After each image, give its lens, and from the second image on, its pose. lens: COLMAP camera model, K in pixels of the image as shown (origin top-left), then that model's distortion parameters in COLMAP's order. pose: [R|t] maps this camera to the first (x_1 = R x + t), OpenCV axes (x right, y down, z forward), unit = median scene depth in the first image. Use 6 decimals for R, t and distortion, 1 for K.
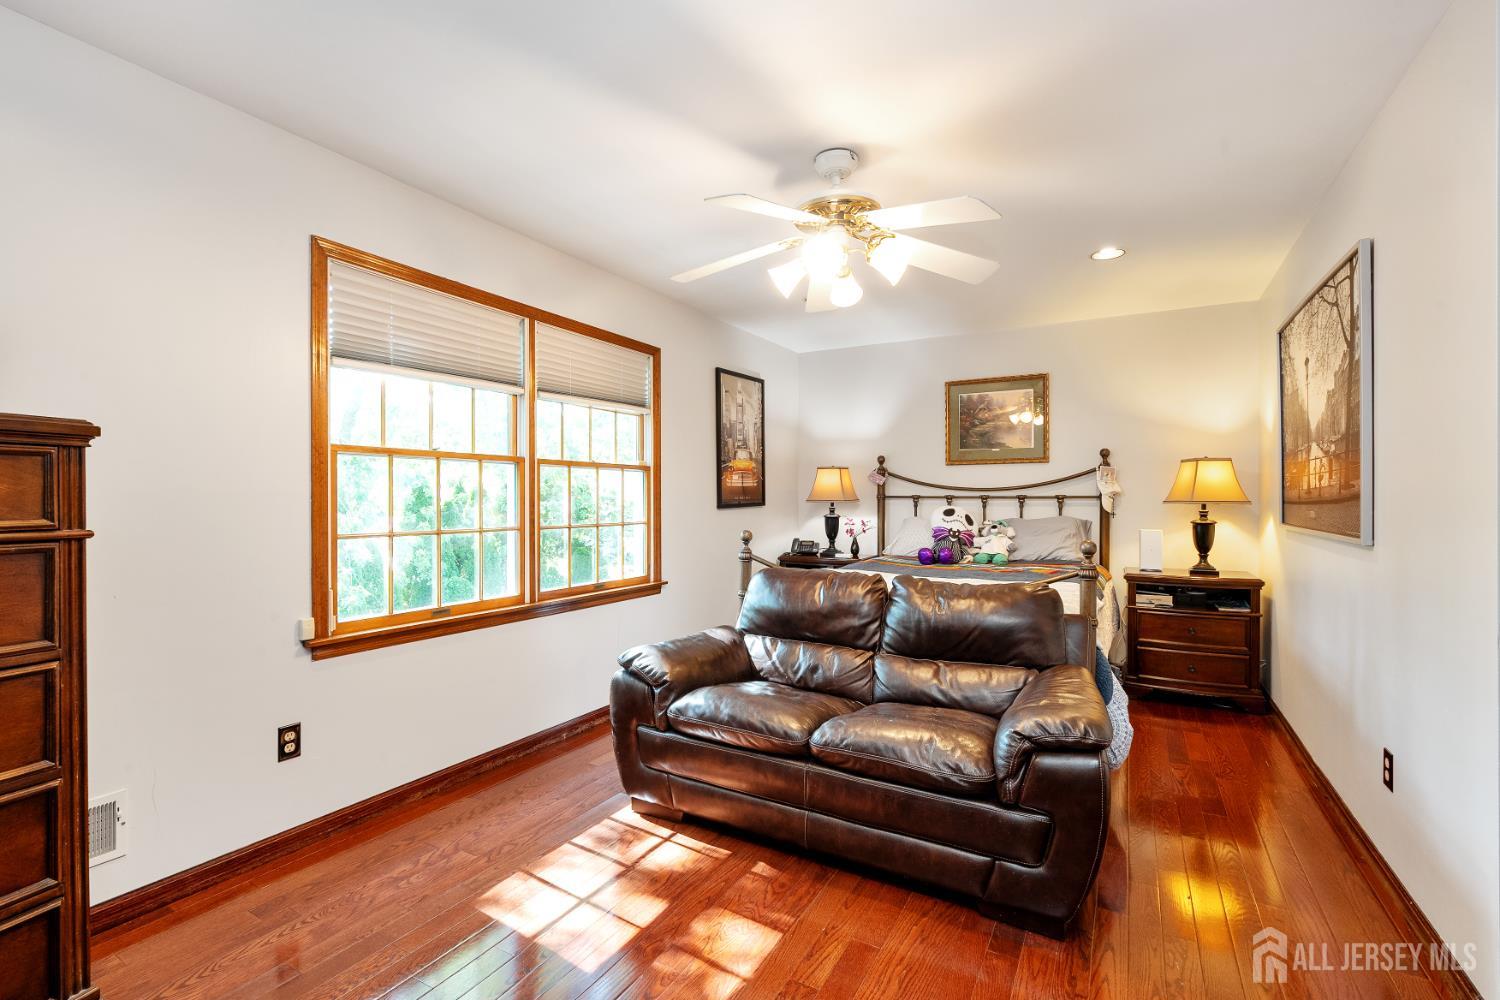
lens RADIAL K [[665.5, 0, 740.8], [0, 665.5, 502.5], [0, 0, 1]] dist [-0.003269, 0.000498]
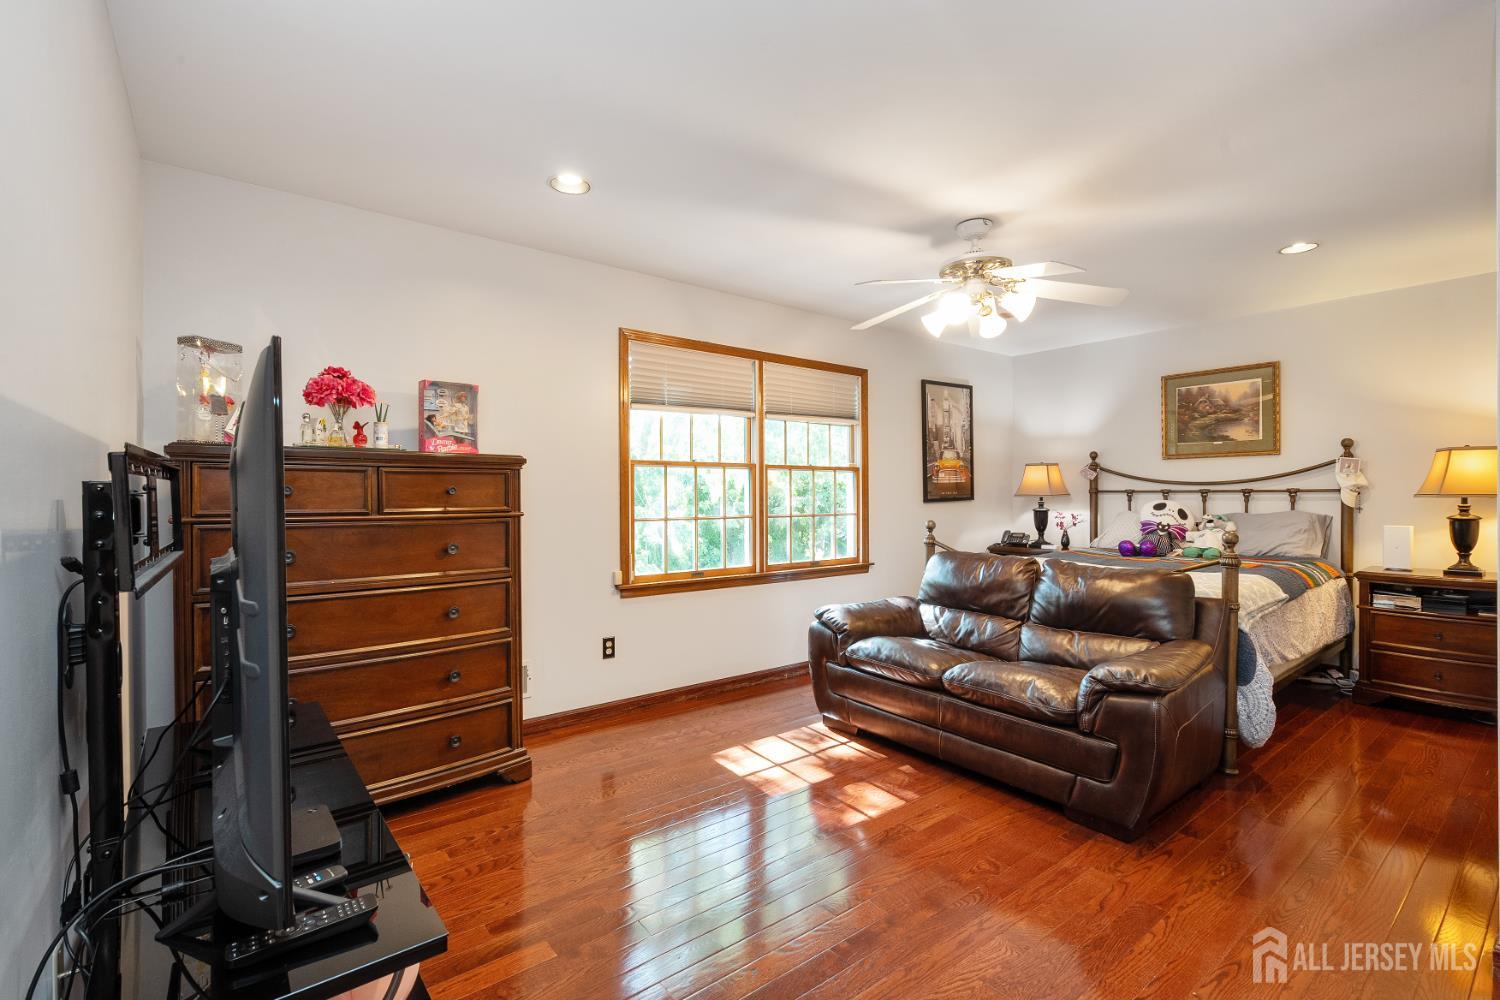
lens RADIAL K [[667.6, 0, 749.3], [0, 667.6, 504.3], [0, 0, 1]] dist [-0.002663, 0.000160]
pose [[0.927349, 0.001825, -0.374192, 0.167994], [0.002081, 0.999948, 0.010033, -0.000046], [0.374191, -0.010082, 0.927297, -0.257526]]
